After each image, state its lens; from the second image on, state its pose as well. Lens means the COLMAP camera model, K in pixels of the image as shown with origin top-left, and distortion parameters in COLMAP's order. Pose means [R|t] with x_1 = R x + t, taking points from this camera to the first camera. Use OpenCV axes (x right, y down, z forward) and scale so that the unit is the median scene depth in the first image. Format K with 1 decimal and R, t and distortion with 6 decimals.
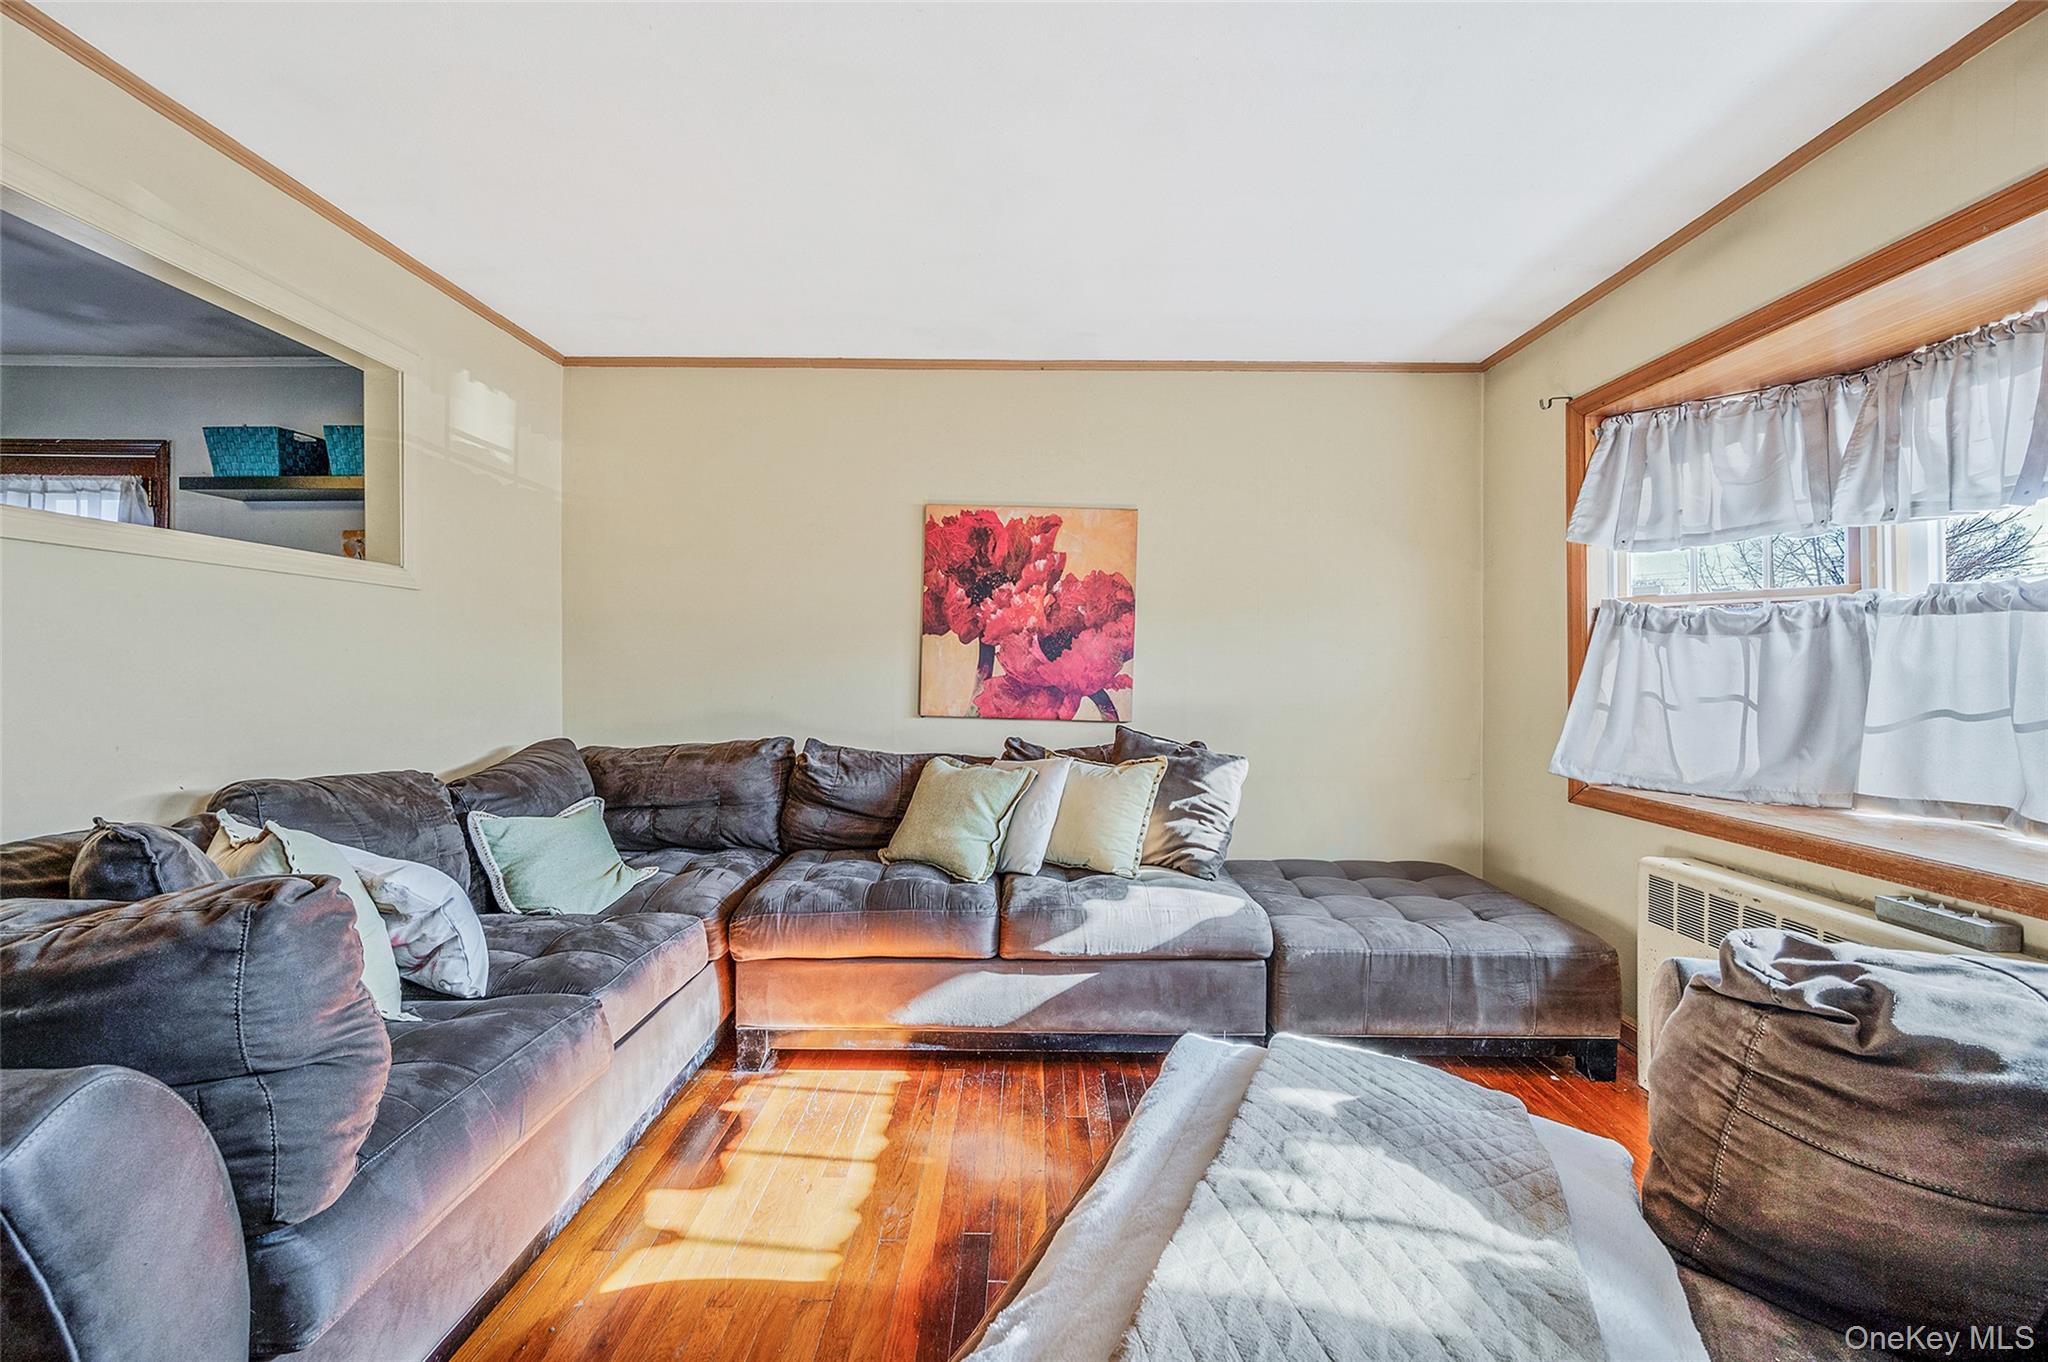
lens RADIAL K [[804.1, 0, 1010.8], [0, 804.1, 663.7], [0, 0, 1]] dist [-0.003177, 0.000083]
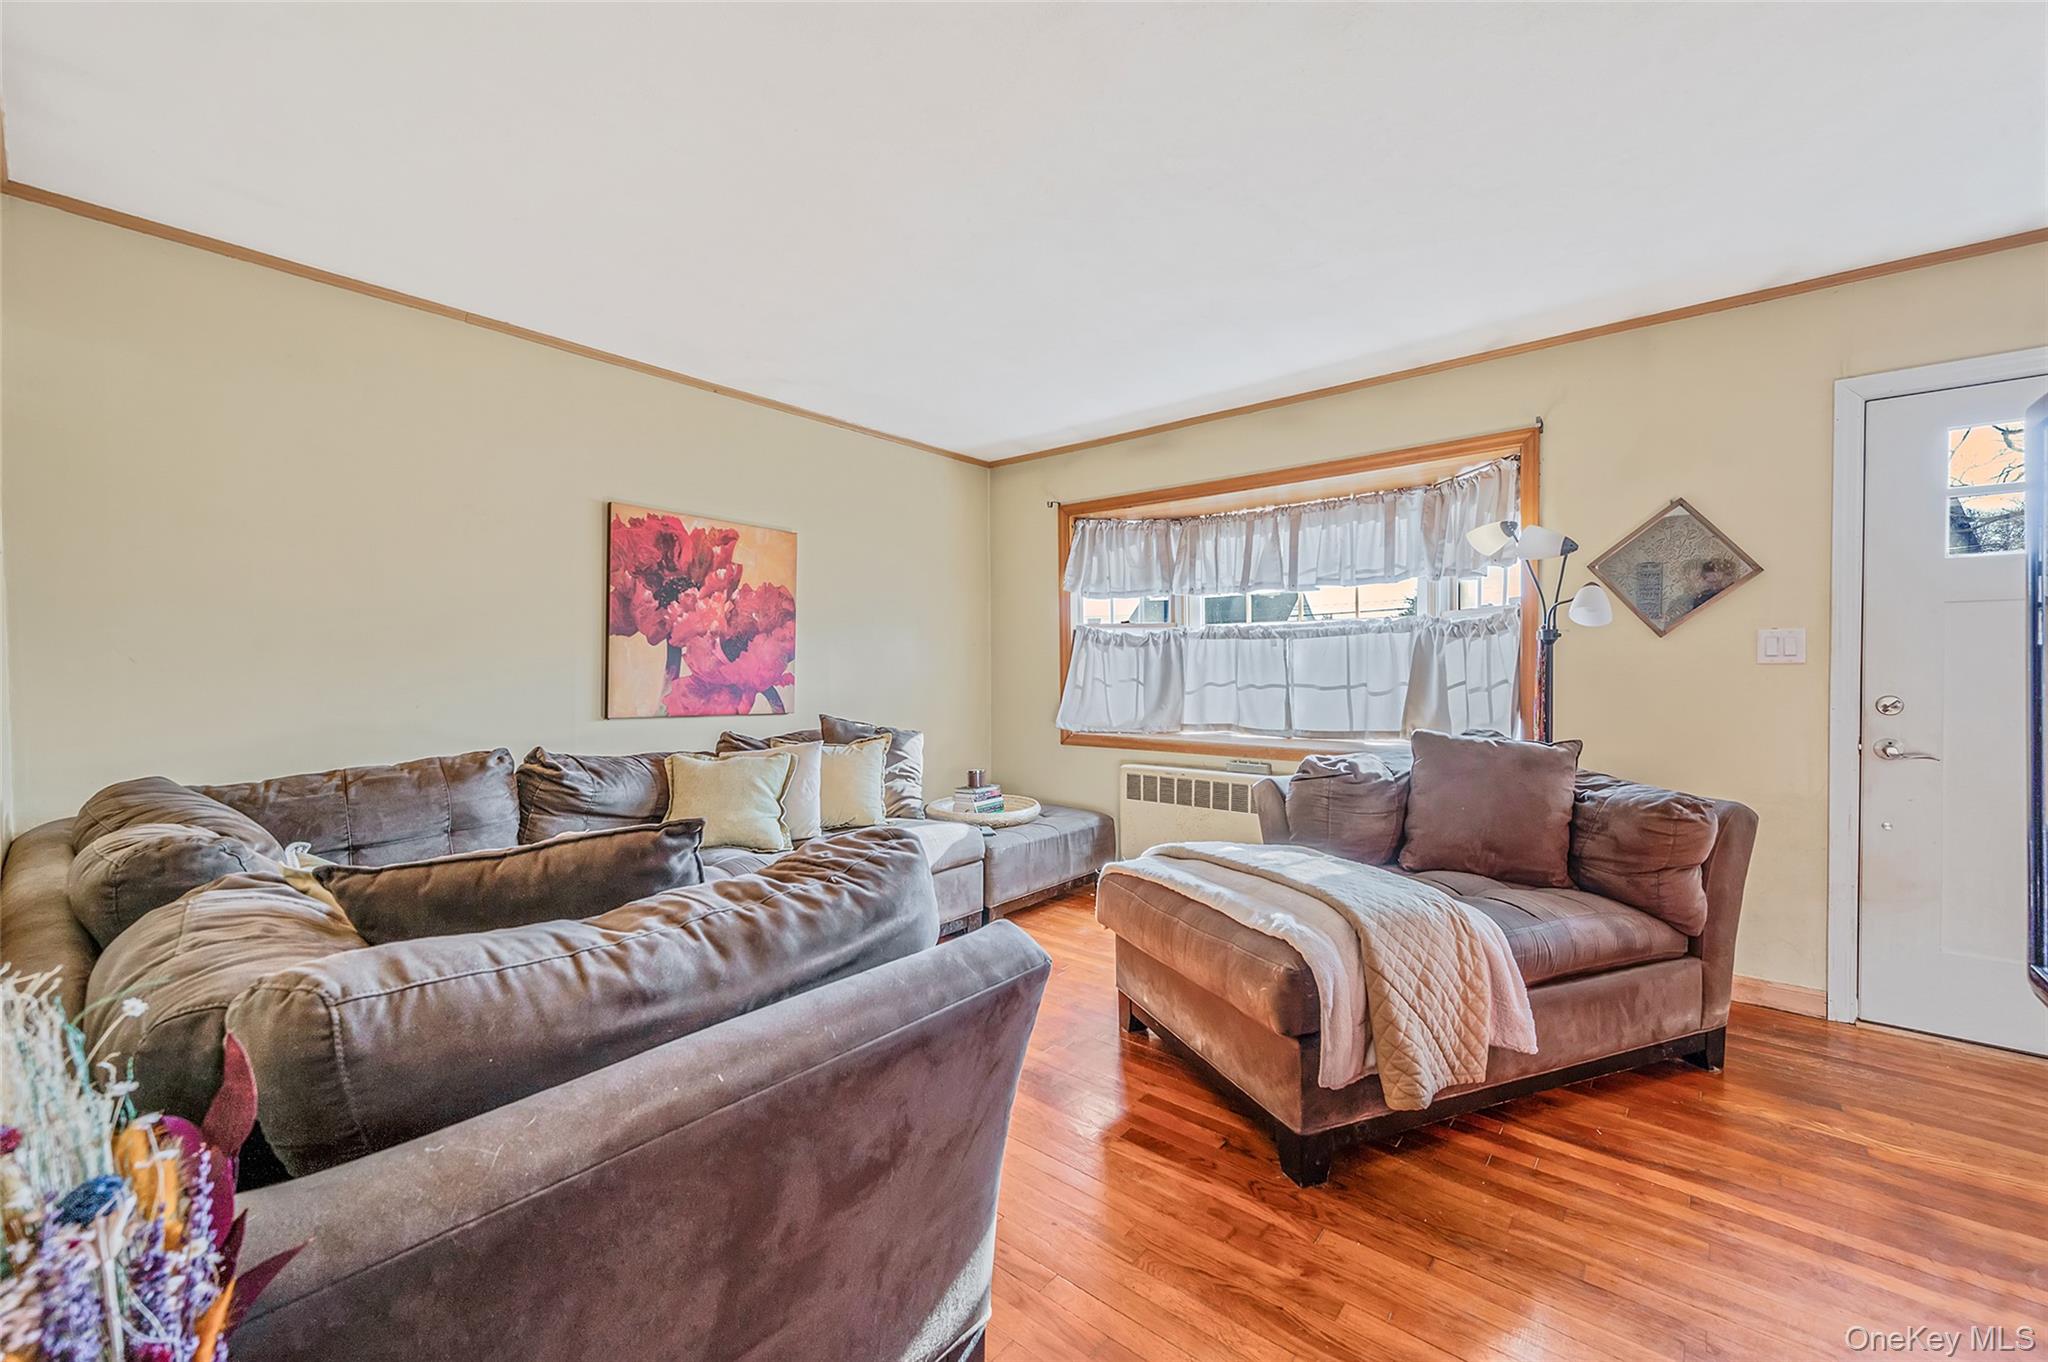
lens RADIAL K [[804.1, 0, 1017.2], [0, 804.1, 676.6], [0, 0, 1]] dist [-0.003177, 0.000083]
pose [[0.641929, -0.018459, 0.766542, -0.548692], [0.004228, 0.999780, 0.020534, -0.003915], [-0.766752, -0.009940, 0.641866, -0.008736]]
